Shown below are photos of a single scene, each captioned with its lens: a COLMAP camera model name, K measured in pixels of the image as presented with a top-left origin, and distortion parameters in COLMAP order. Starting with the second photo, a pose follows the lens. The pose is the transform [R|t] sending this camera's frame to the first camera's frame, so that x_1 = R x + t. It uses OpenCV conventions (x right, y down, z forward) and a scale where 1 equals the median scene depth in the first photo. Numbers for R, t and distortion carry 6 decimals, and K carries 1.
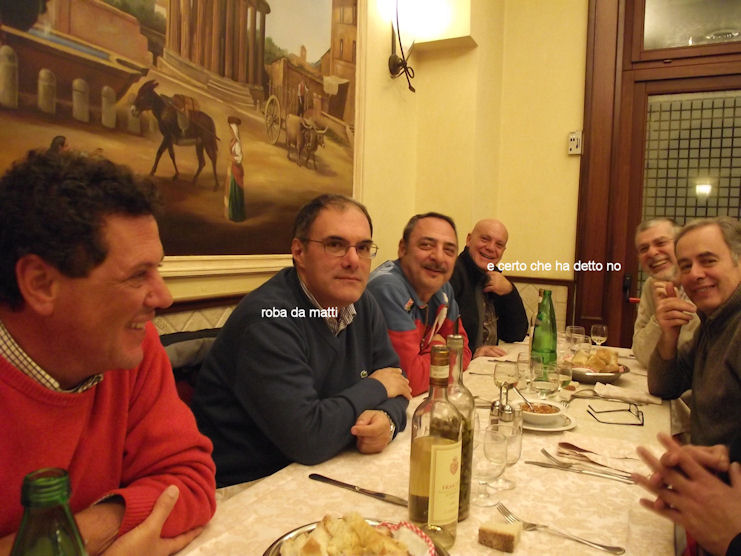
lens RADIAL K [[593.7, 0, 373.6], [0, 593.7, 277.1], [0, 0, 1]] dist [-0.065334, 0.047066]
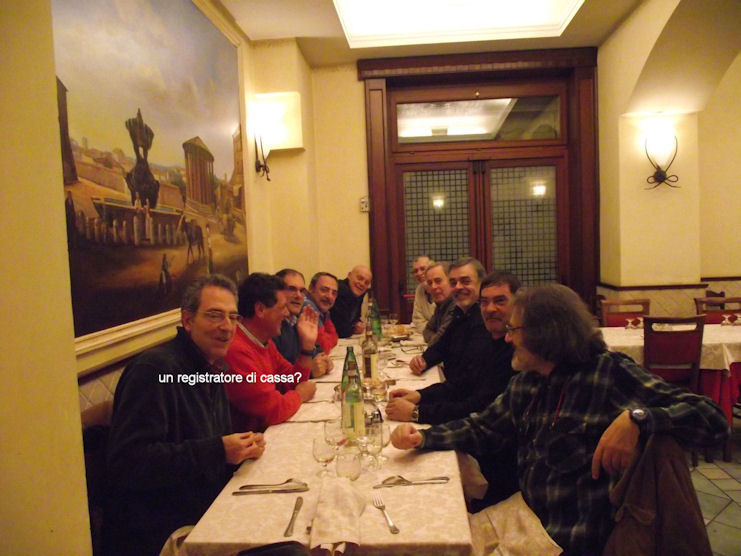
lens RADIAL K [[593.7, 0, 373.6], [0, 593.7, 277.1], [0, 0, 1]] dist [-0.065334, 0.047066]
pose [[0.919999, -0.094773, 0.380290, -0.406217], [0.096320, 0.995237, 0.015008, -0.071773], [-0.379901, 0.022823, 0.924746, -0.765758]]
